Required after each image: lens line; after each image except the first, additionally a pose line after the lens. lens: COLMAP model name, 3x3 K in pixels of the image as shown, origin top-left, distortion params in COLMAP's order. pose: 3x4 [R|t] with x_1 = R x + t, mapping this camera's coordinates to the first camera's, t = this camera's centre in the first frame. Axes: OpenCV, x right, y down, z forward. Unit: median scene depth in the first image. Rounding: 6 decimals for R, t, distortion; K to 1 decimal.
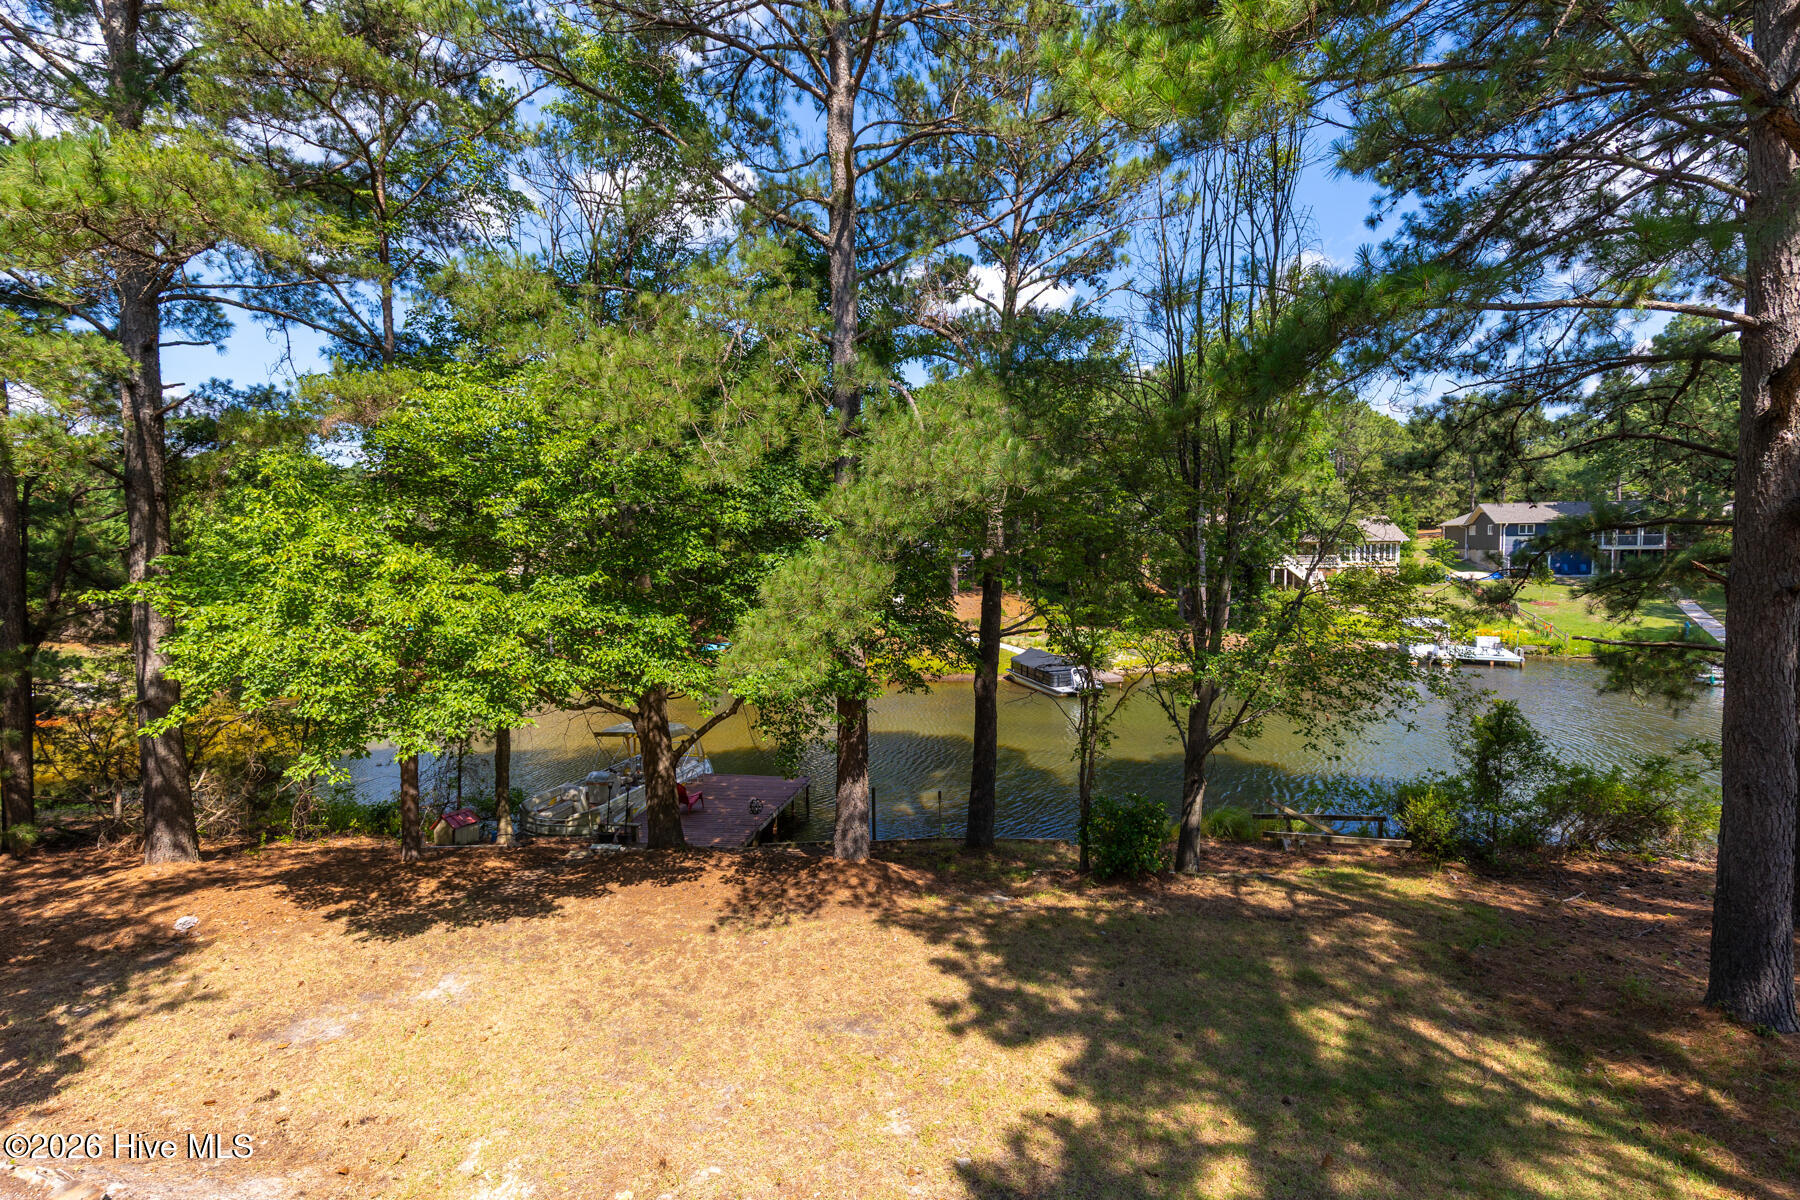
lens RADIAL K [[812.0, 0, 904.0], [0, 812.0, 602.4], [0, 0, 1]] dist [0.014928, -0.001498]
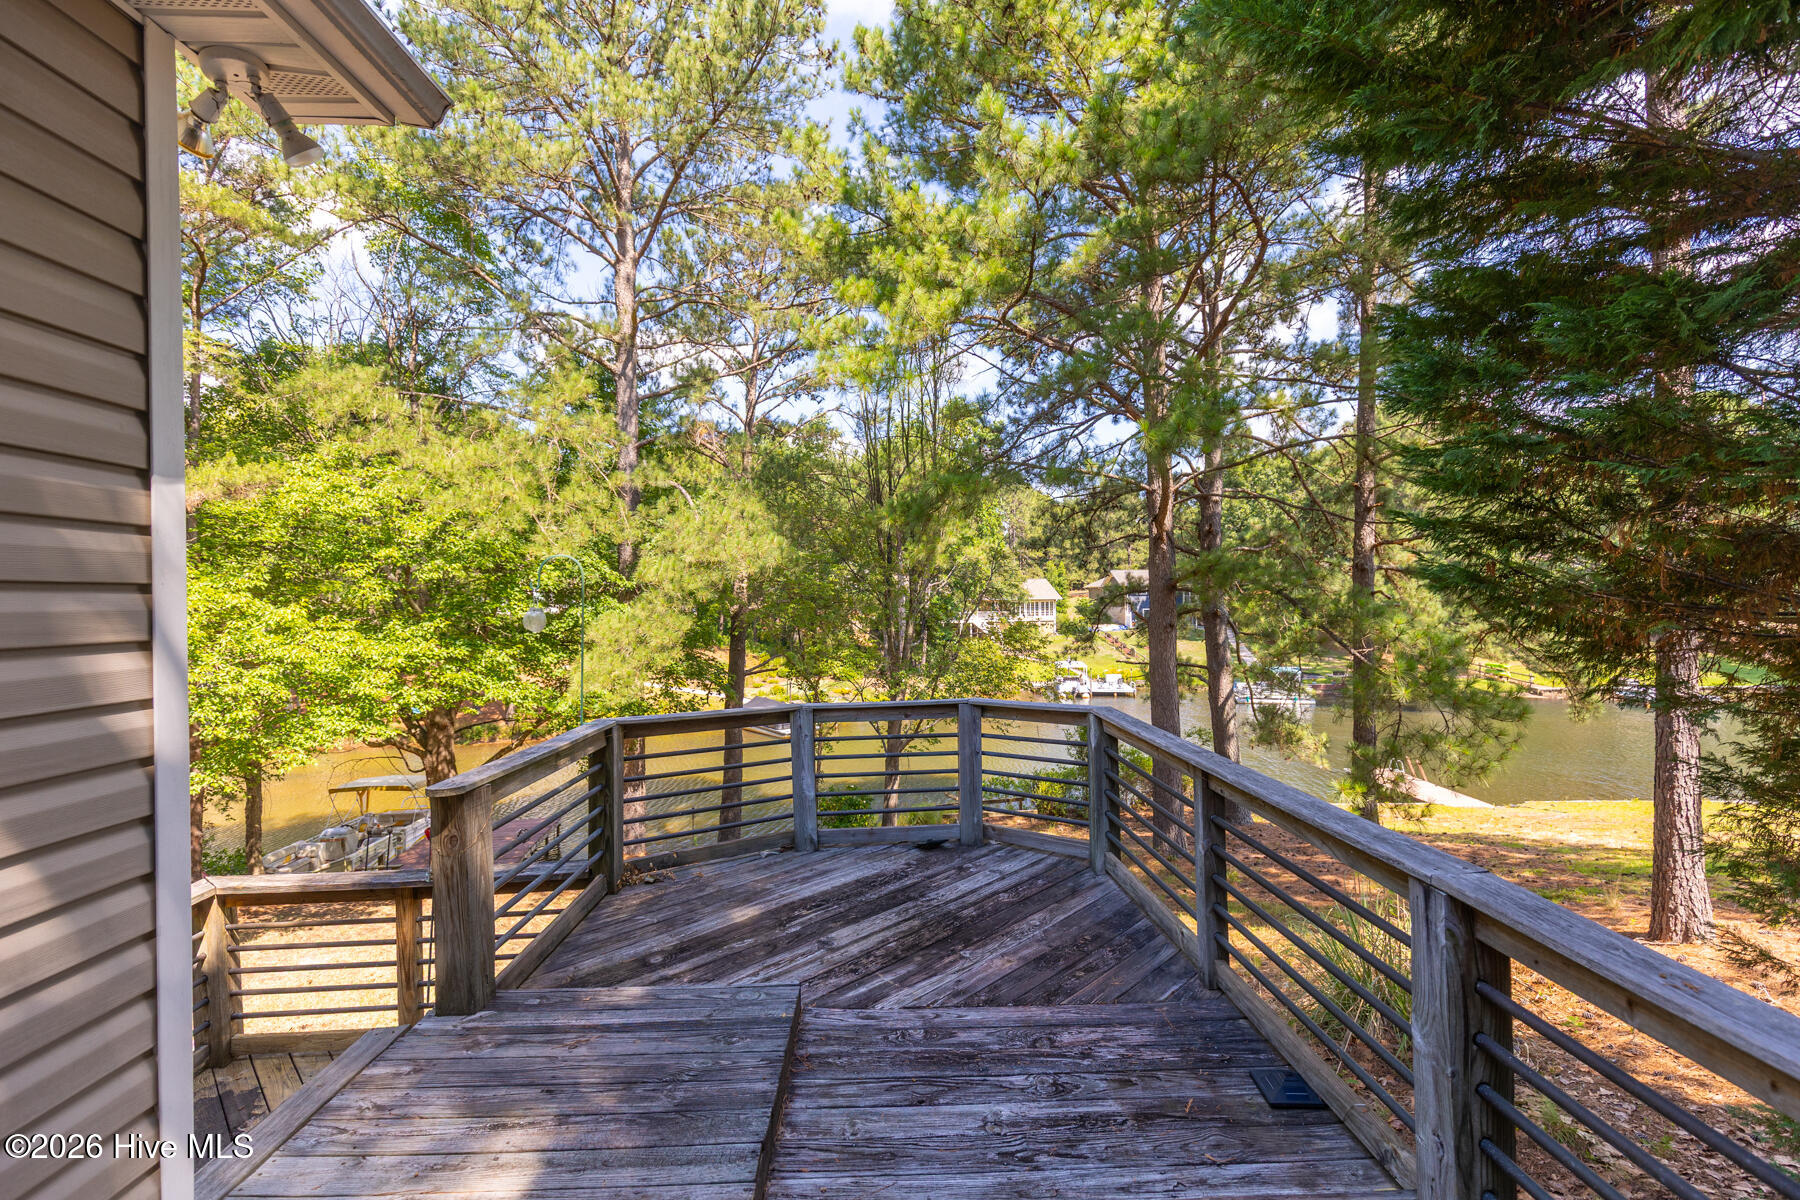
lens RADIAL K [[812.0, 0, 905.6], [0, 812.0, 601.2], [0, 0, 1]] dist [0.014928, -0.001498]
pose [[0.941733, 0.001346, 0.336360, -0.070458], [0.023389, 0.997309, -0.069475, 0.021557], [-0.335548, 0.073294, 0.939167, -0.263952]]
